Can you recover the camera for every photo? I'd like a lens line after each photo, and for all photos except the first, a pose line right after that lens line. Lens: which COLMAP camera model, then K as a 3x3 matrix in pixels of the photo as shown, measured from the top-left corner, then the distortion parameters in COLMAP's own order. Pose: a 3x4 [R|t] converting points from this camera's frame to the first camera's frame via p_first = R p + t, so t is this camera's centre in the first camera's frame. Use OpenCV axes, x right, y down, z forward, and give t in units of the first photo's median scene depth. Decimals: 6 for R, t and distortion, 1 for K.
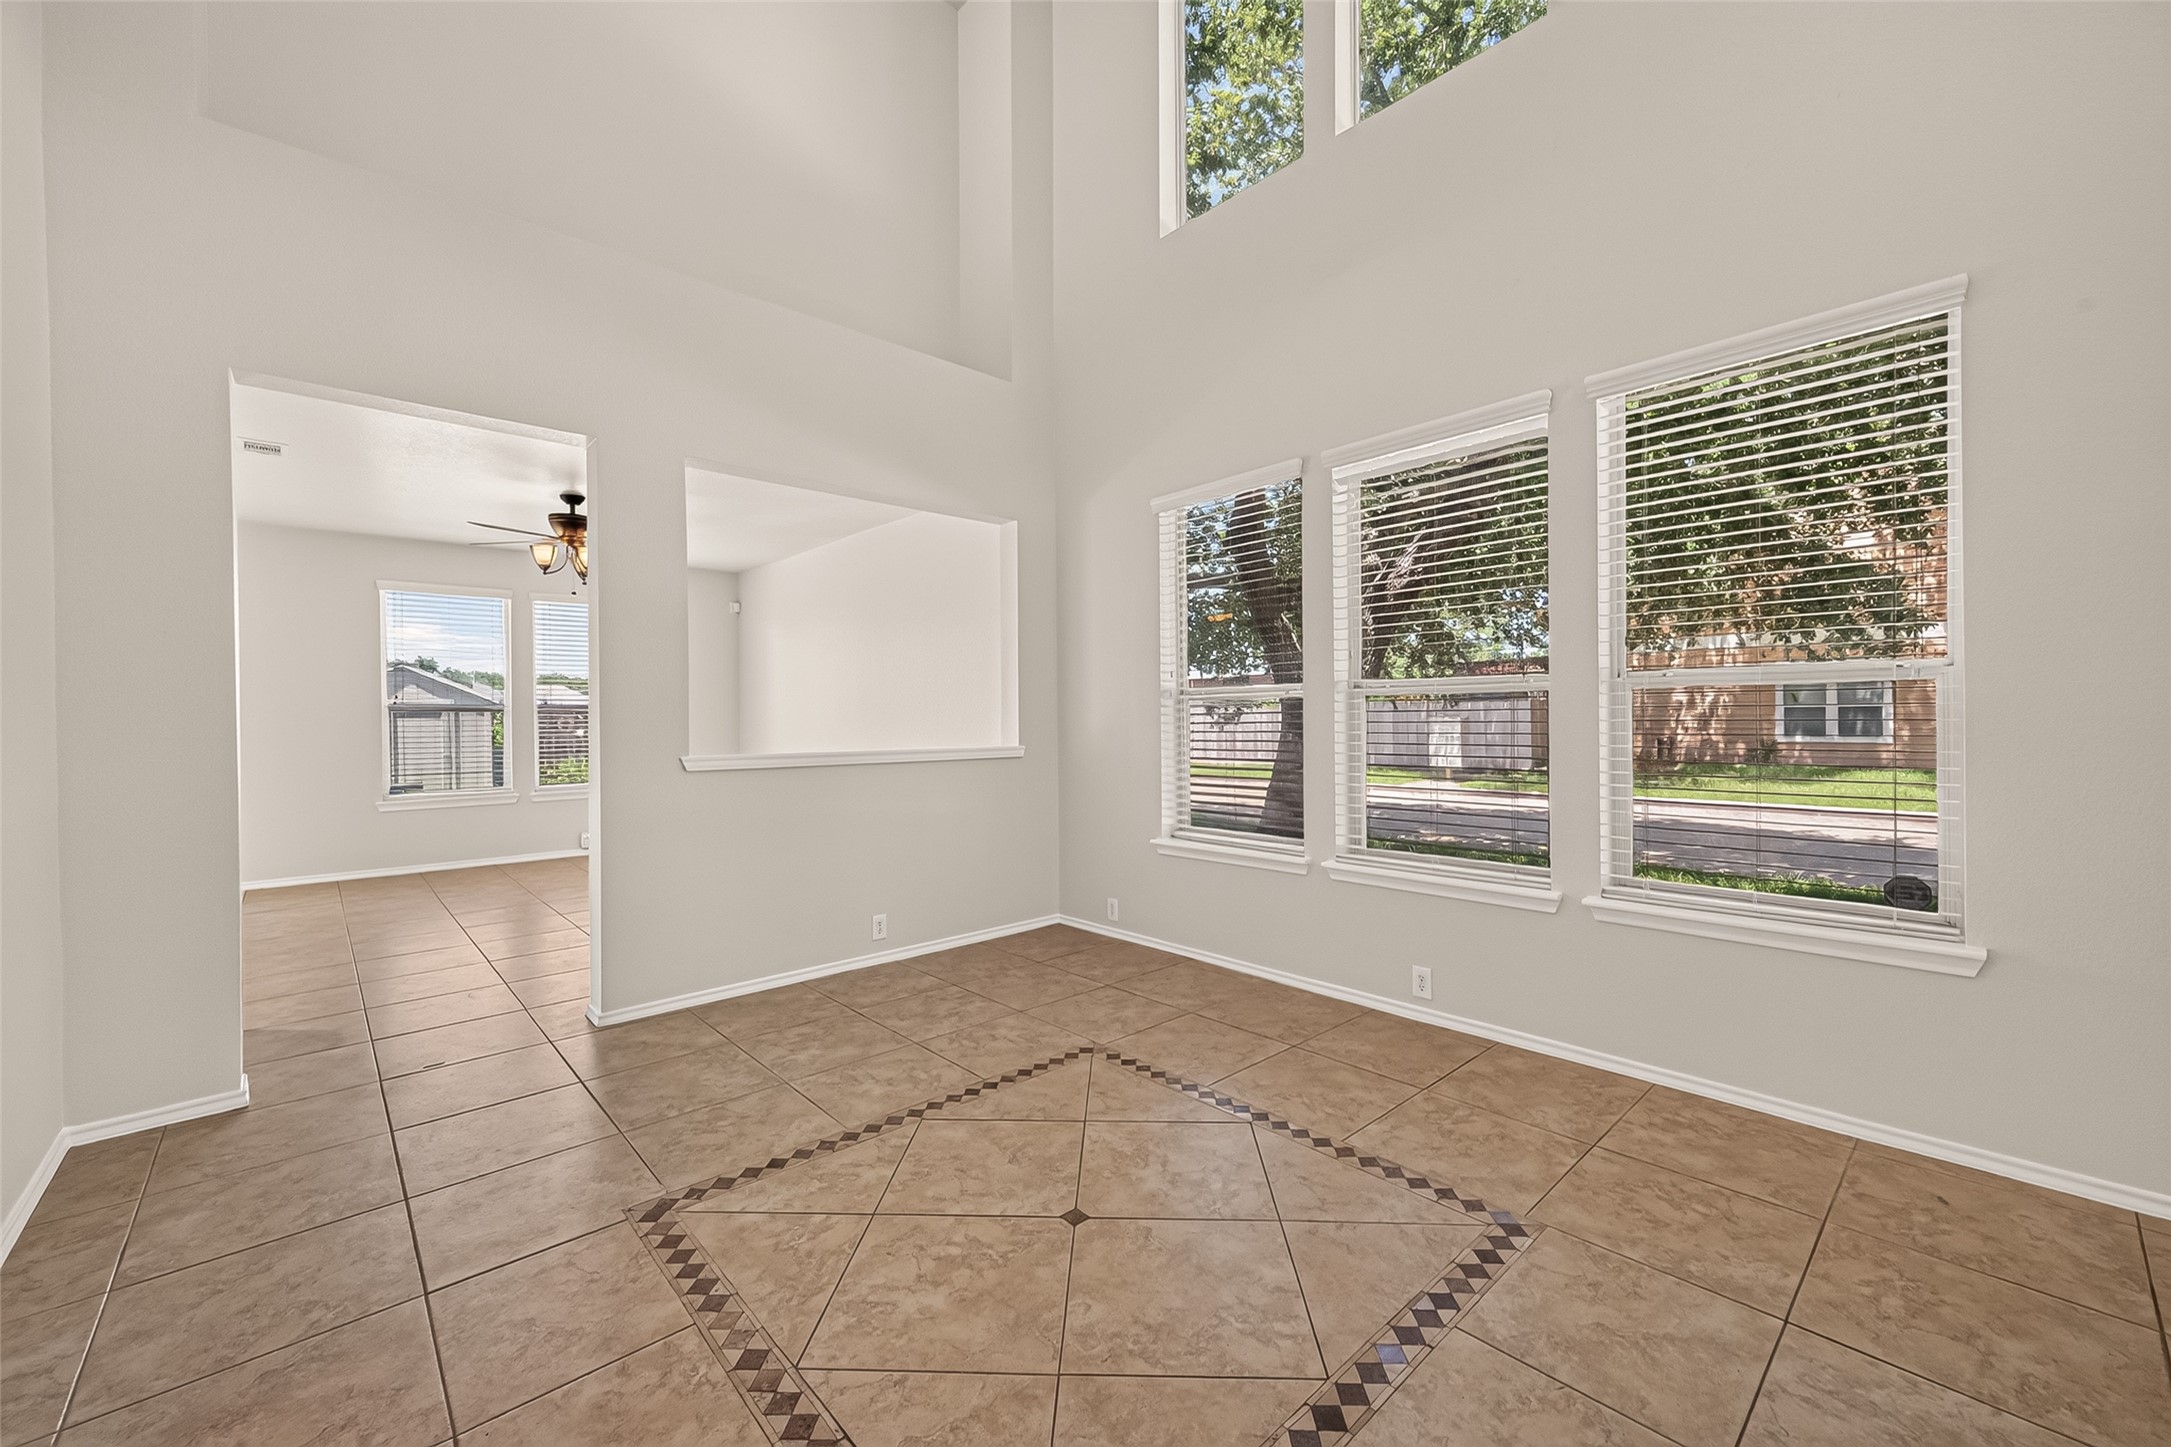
lens RADIAL K [[855.2, 0, 1095.2], [0, 855.2, 721.9], [0, 0, 1]] dist [0.013980, -0.007144]
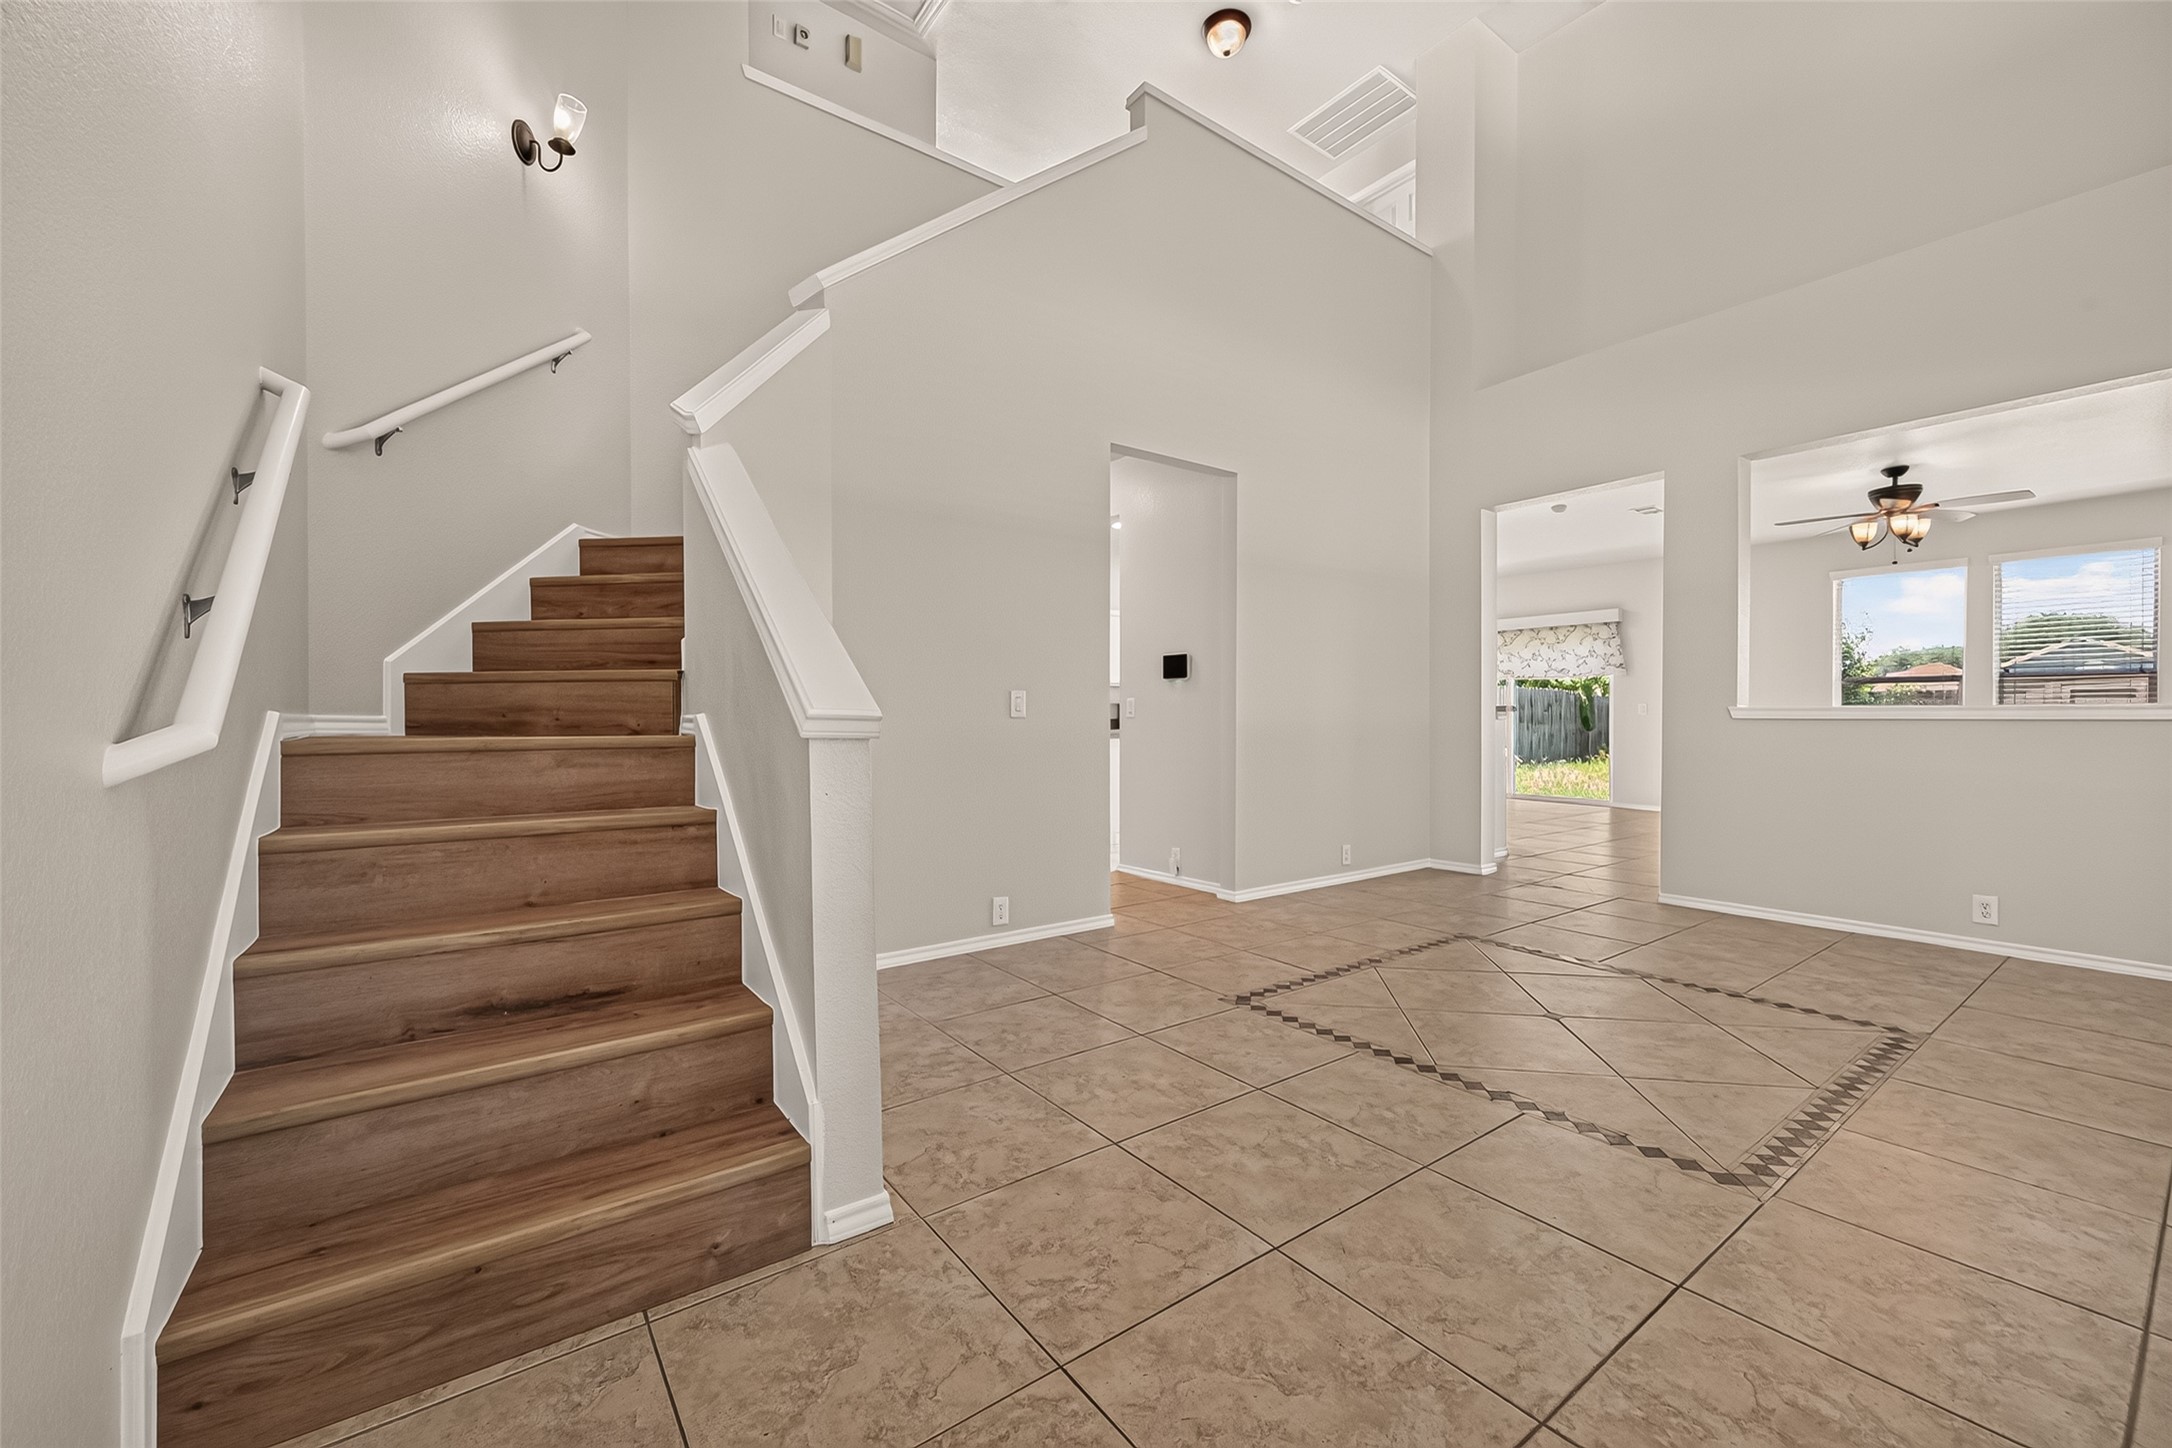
lens RADIAL K [[857.4, 0, 1086.0], [0, 857.4, 724.0], [0, 0, 1]] dist [0.001847, 0.000023]
pose [[-0.112441, 0.017590, -0.993503, 1.134023], [-0.002444, 0.999835, 0.017979, 0.062031], [0.993655, 0.004450, -0.112379, 0.313994]]
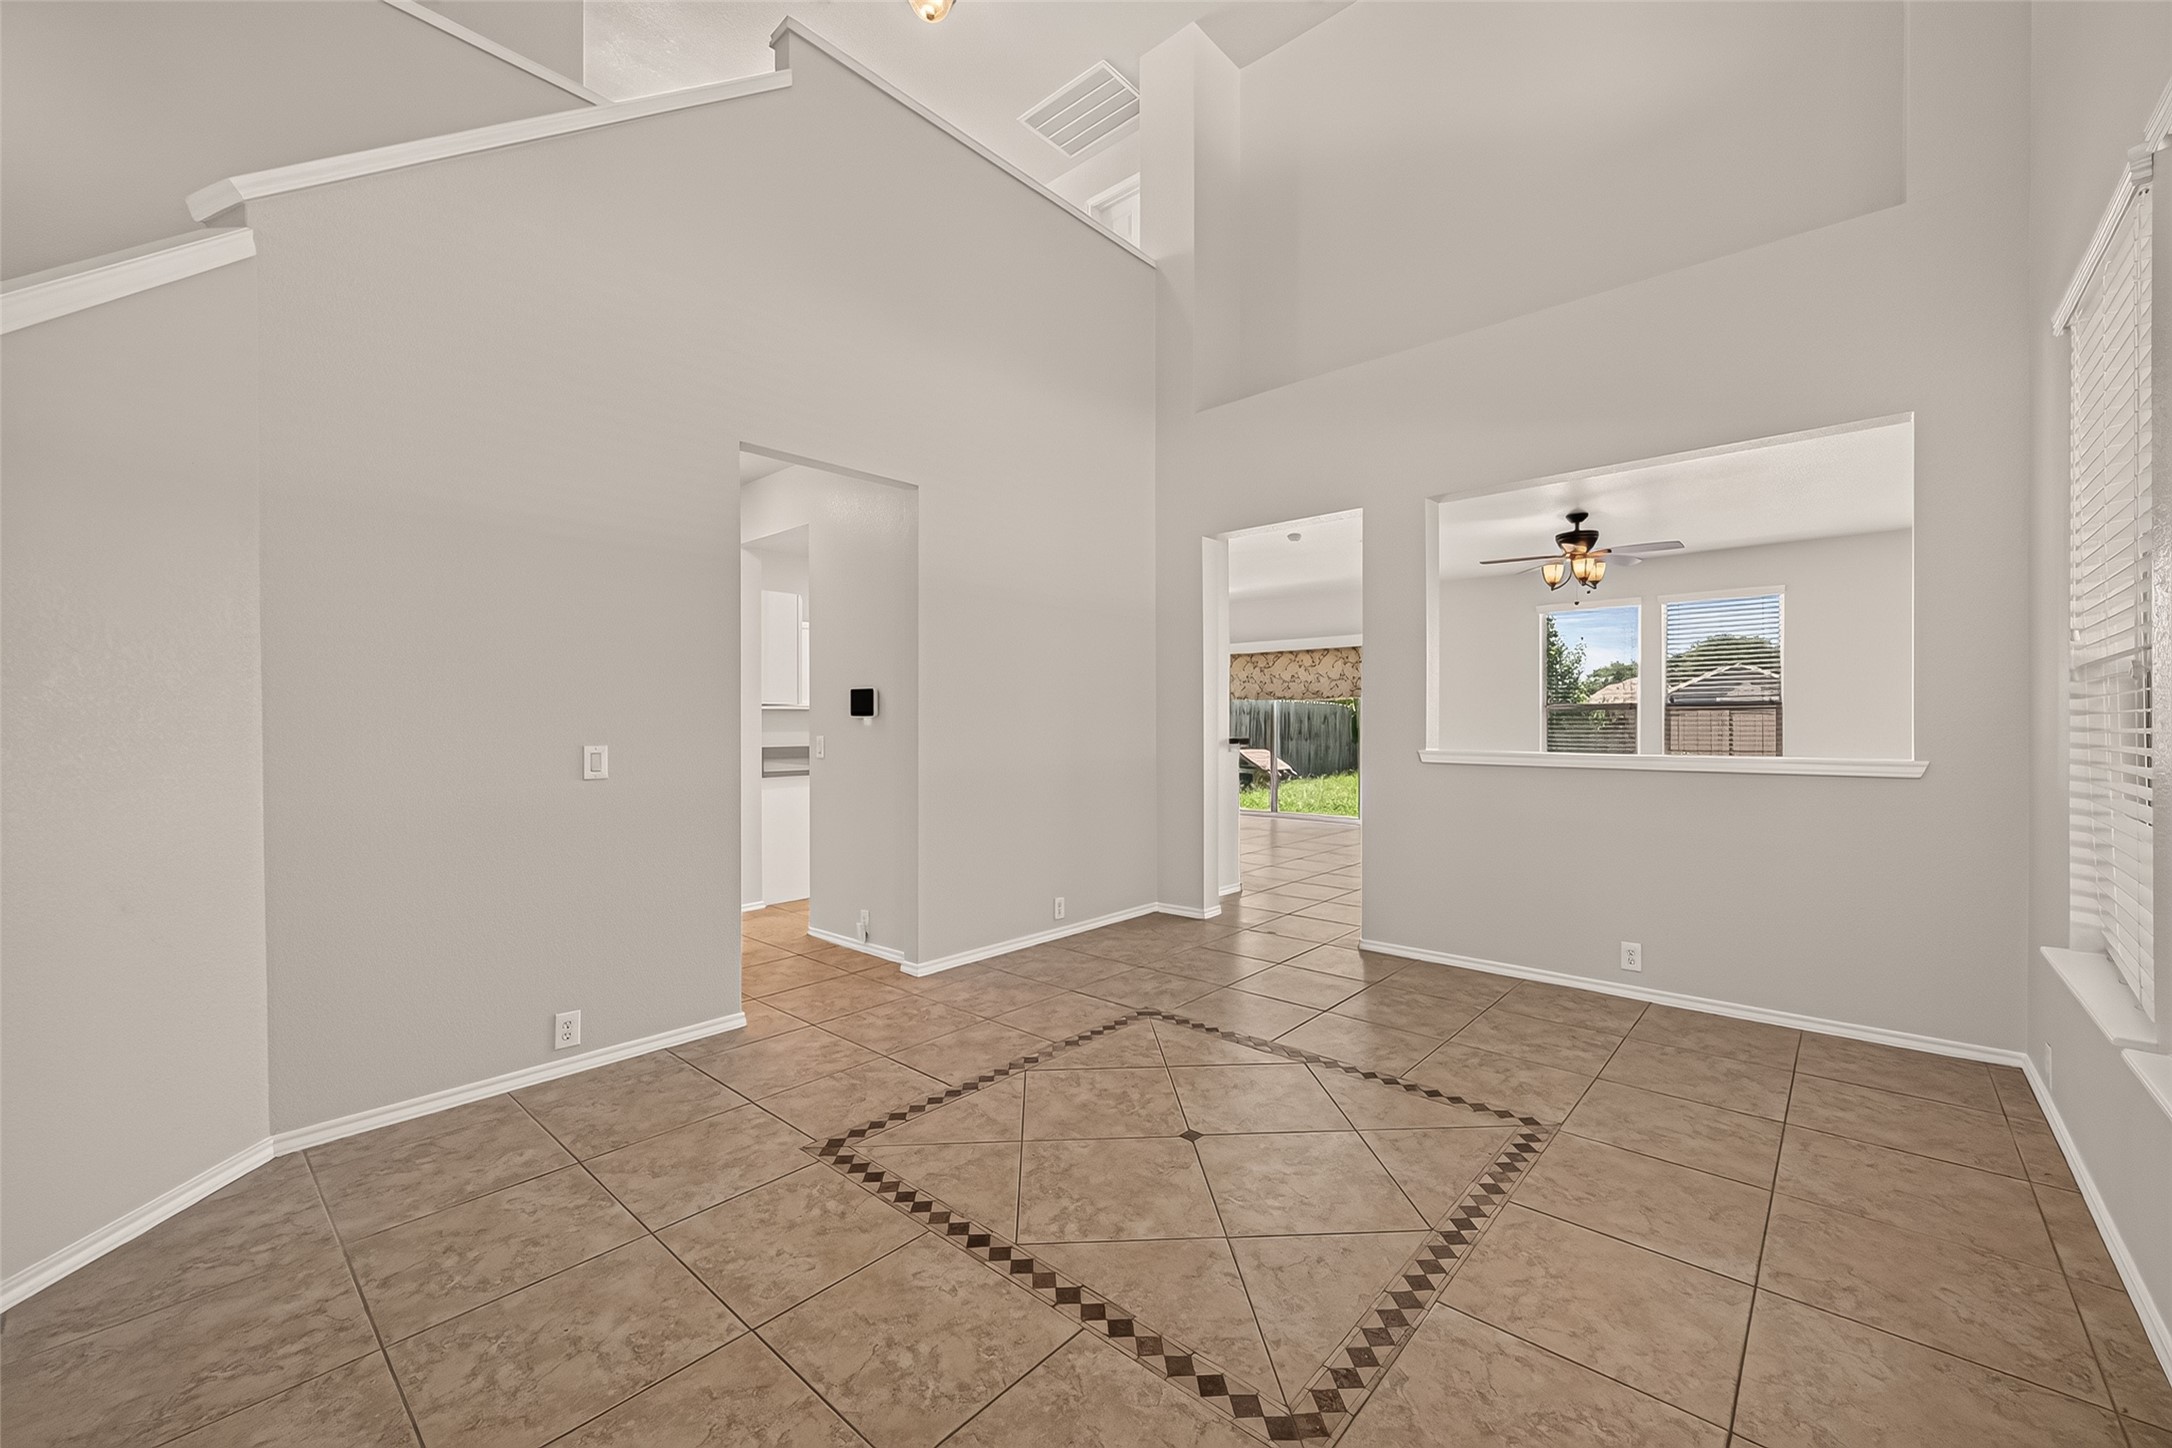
lens RADIAL K [[855.6, 0, 1095.7], [0, 855.6, 722.4], [0, 0, 1]] dist [0.013980, -0.007144]
pose [[0.097782, 0.010801, -0.995149, 0.913026], [-0.002002, 0.999941, 0.010656, -0.013937], [0.995206, 0.000950, 0.097798, 0.588061]]
